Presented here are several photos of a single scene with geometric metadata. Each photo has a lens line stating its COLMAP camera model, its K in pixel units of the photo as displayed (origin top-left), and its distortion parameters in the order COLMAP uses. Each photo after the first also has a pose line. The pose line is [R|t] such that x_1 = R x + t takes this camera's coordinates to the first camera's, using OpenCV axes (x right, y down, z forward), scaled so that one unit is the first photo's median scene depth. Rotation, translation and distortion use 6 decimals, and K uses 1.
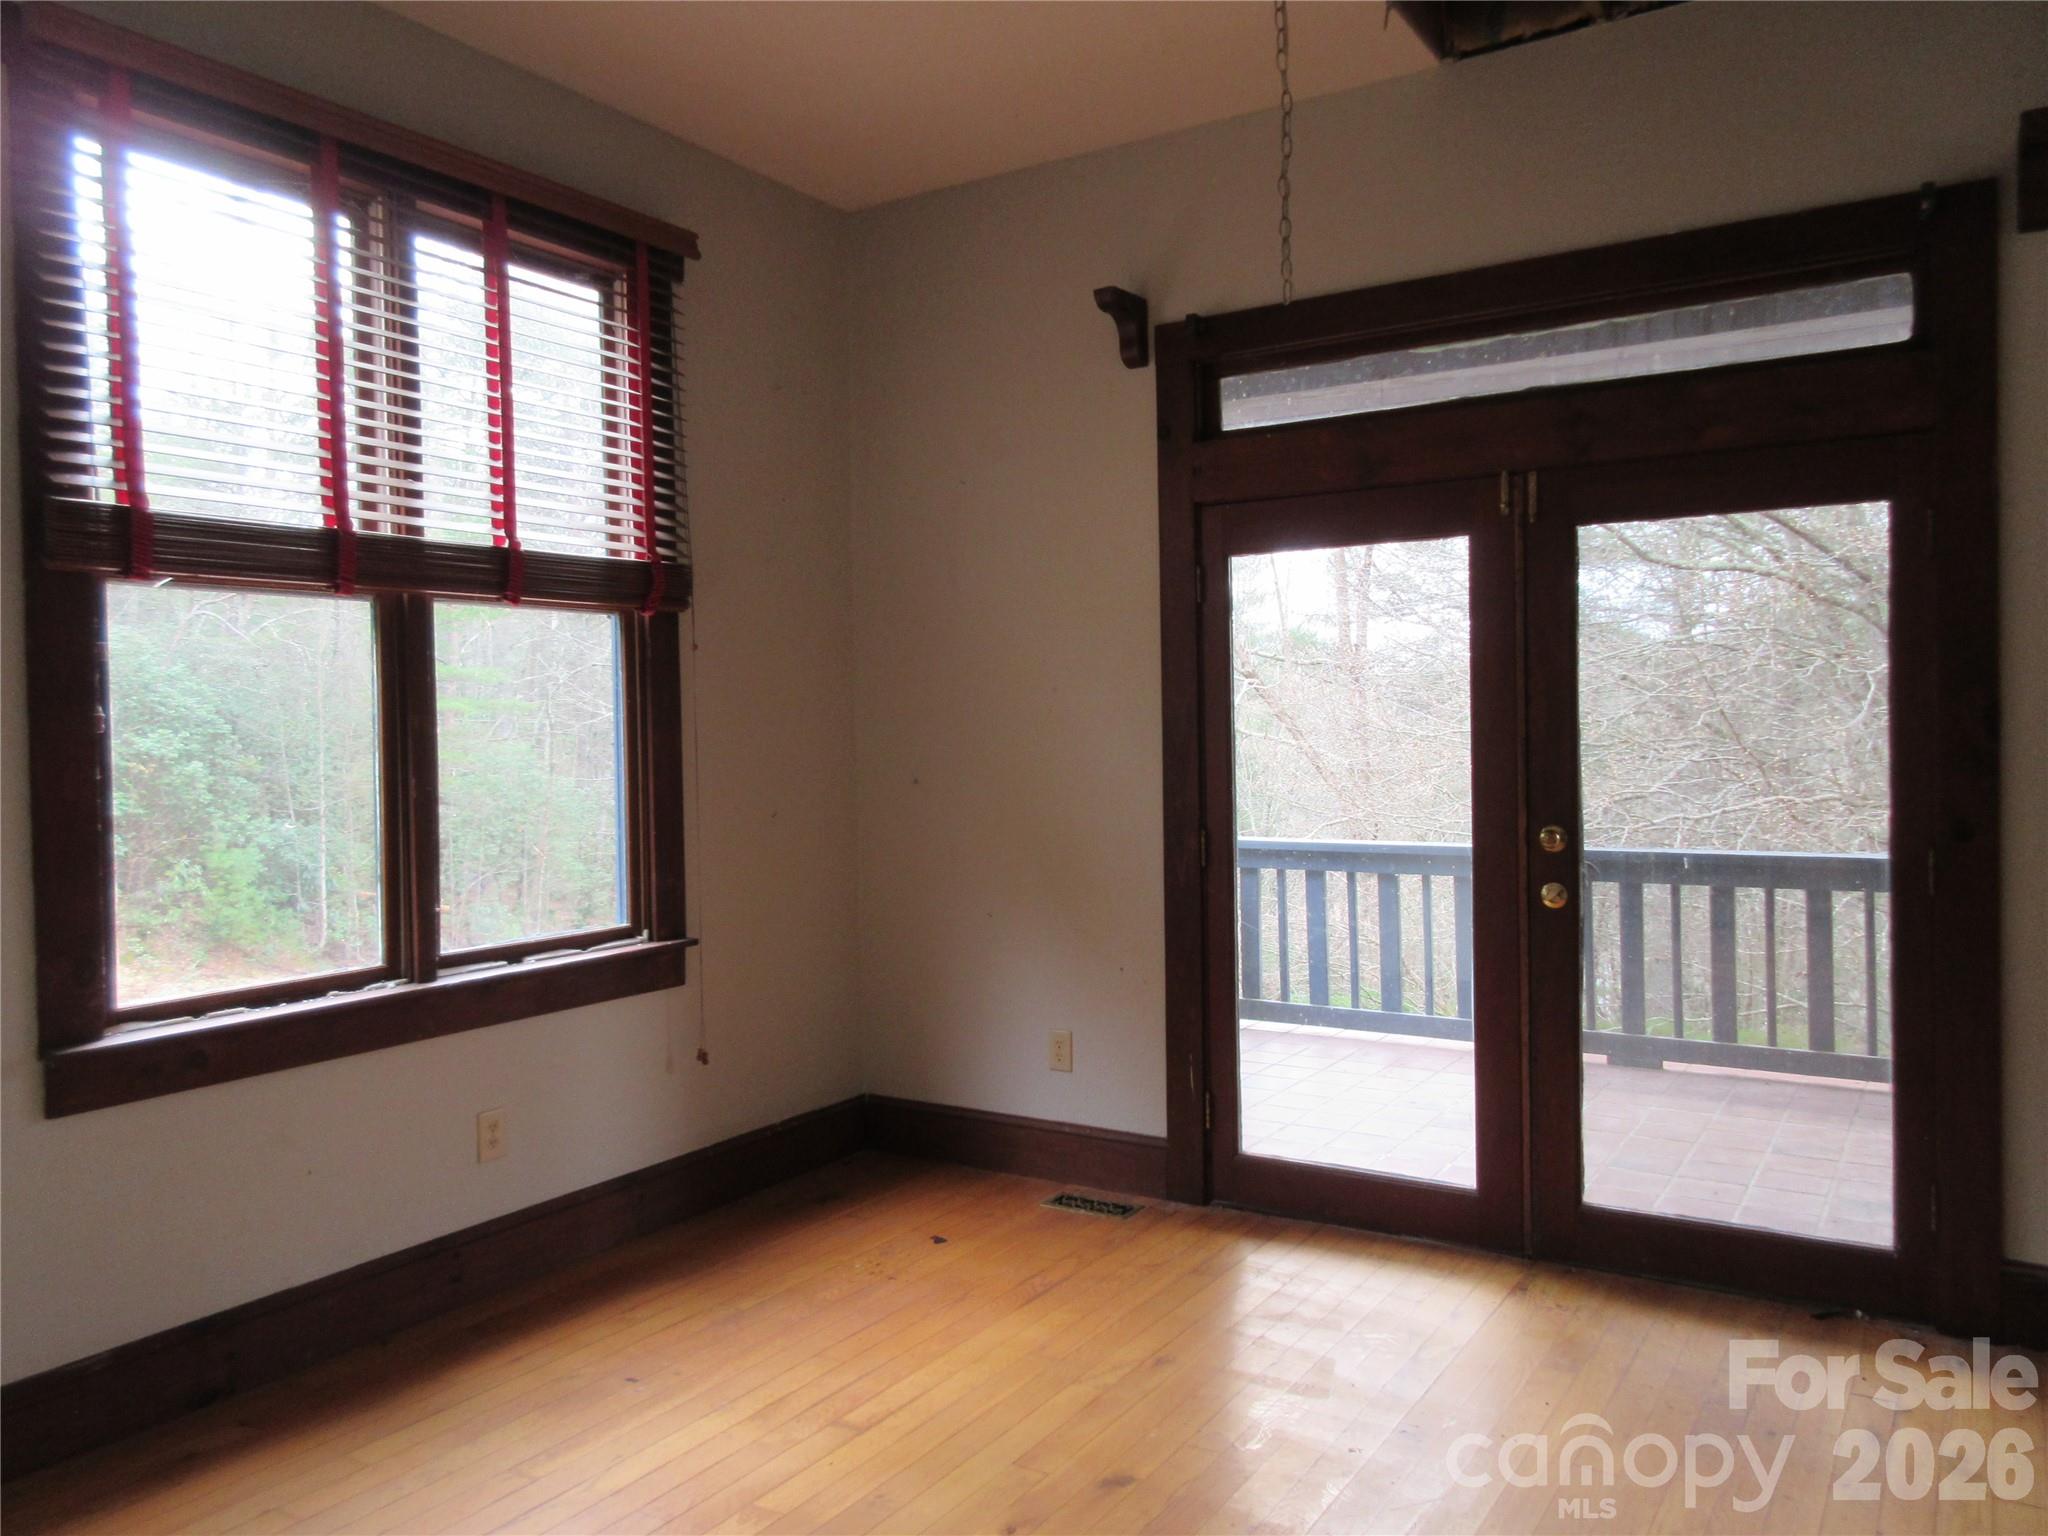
lens RADIAL K [[1537.3, 0, 1031.3], [0, 1537.3, 764.3], [0, 0, 1]] dist [0.026601, -0.021982]
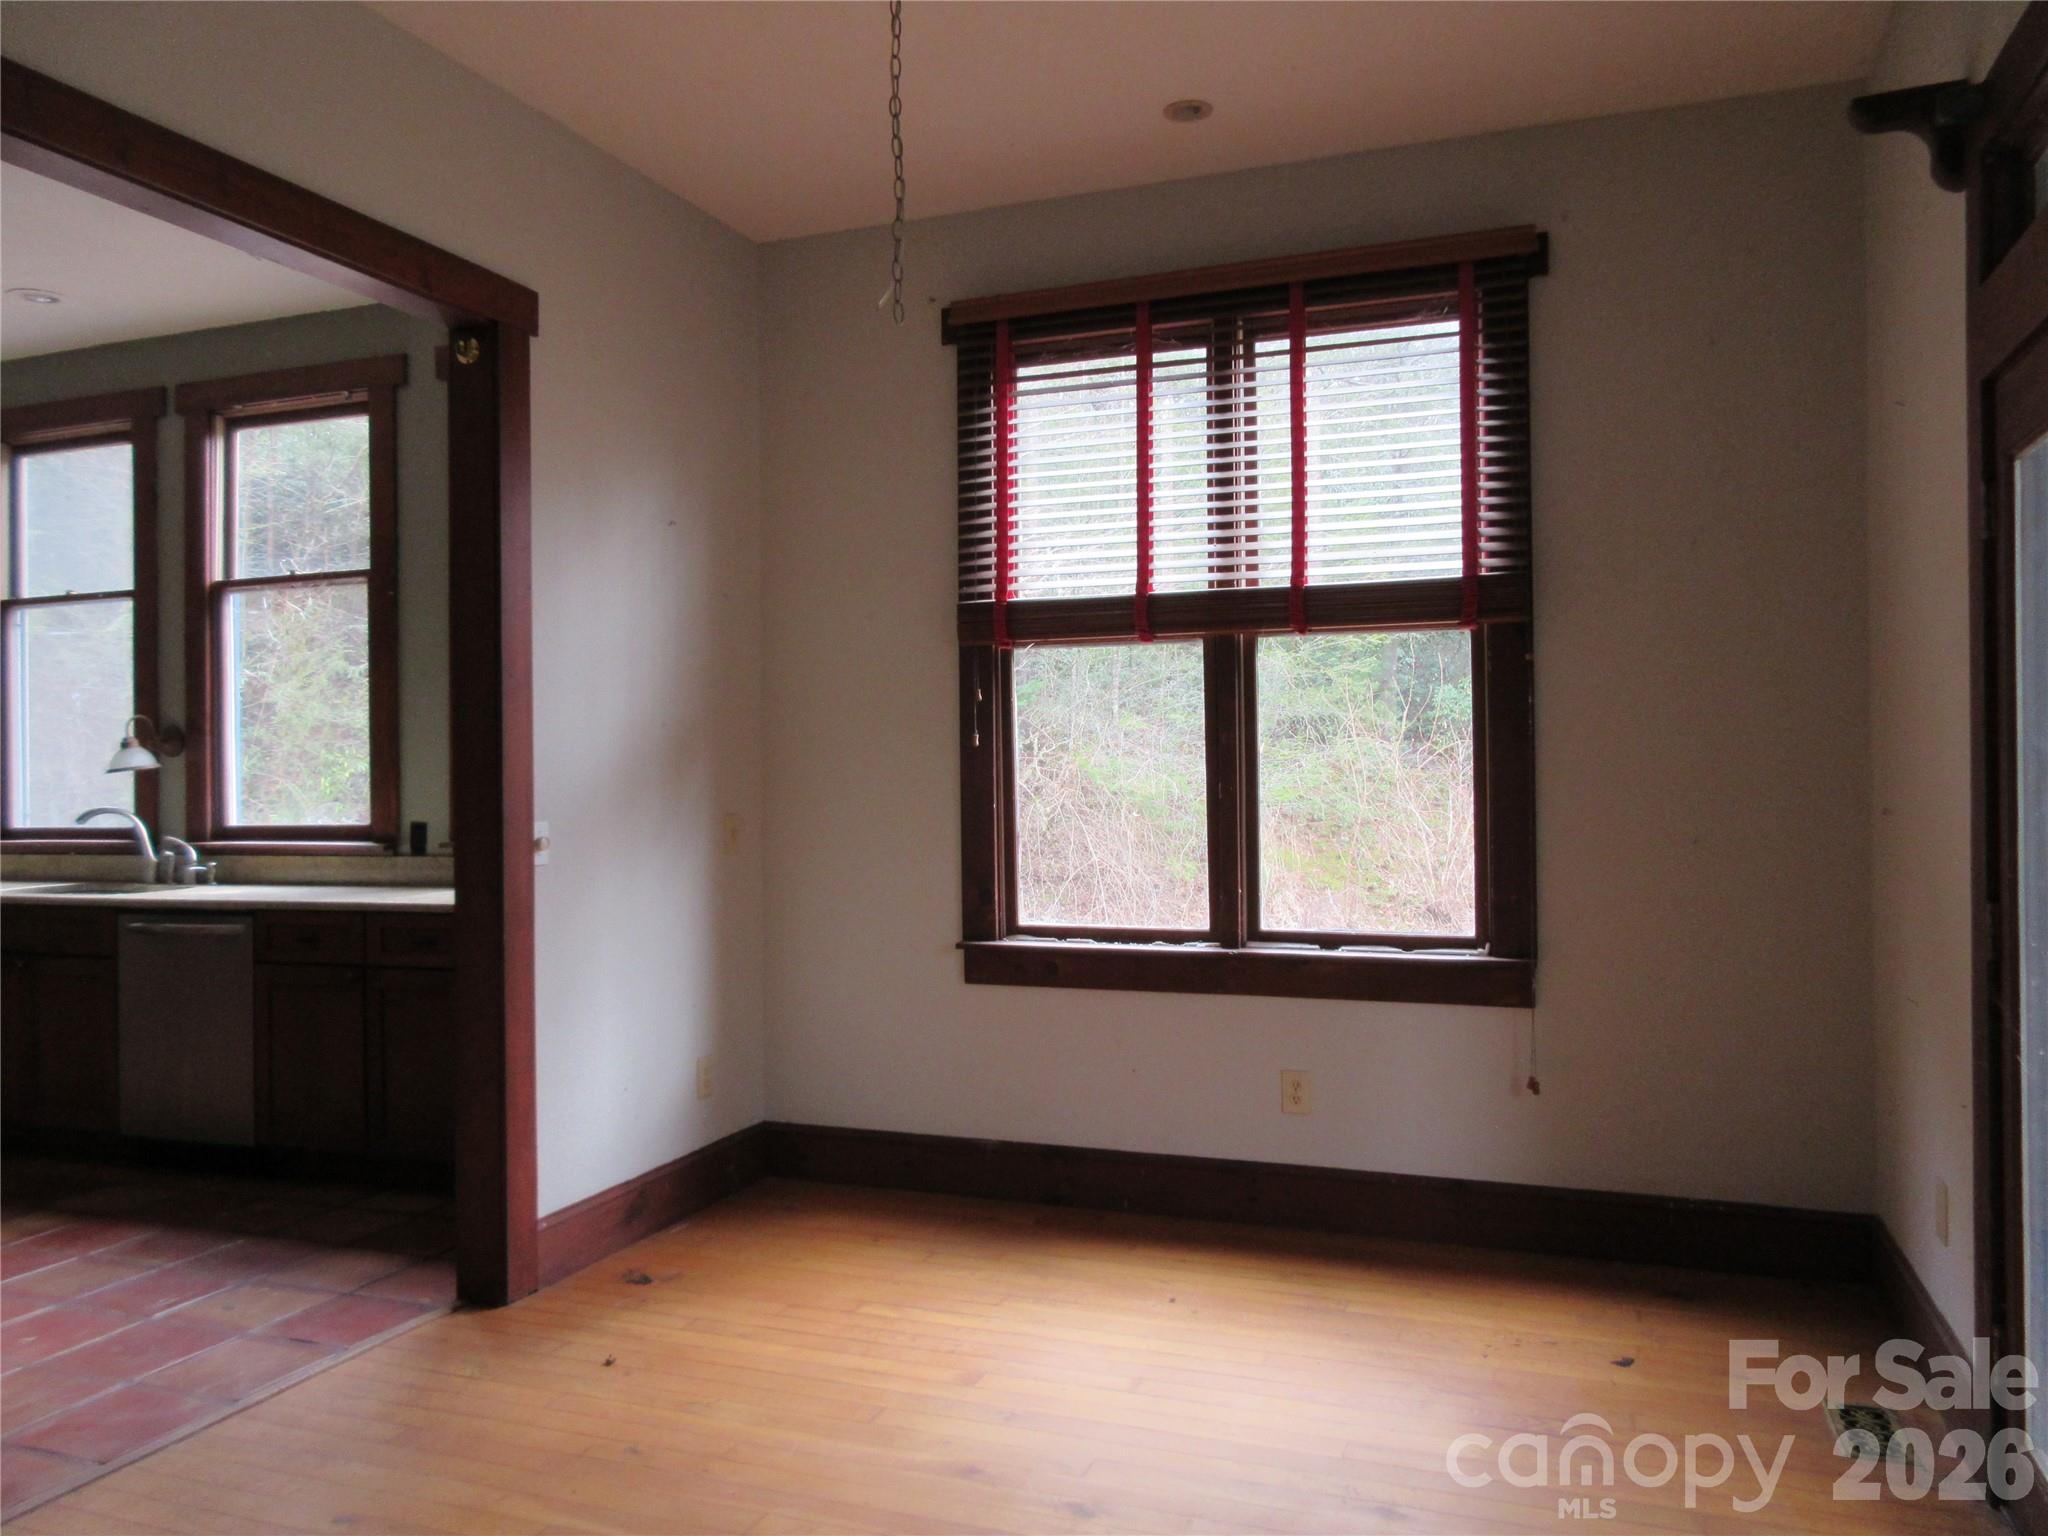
lens RADIAL K [[1537.3, 0, 1017.4], [0, 1537.3, 761.3], [0, 0, 1]] dist [0.026601, -0.021982]
pose [[0.196501, 0.010151, -0.980451, 0.699979], [-0.018119, 0.999813, 0.006720, -0.011971], [0.980336, 0.016444, 0.196649, 0.529458]]
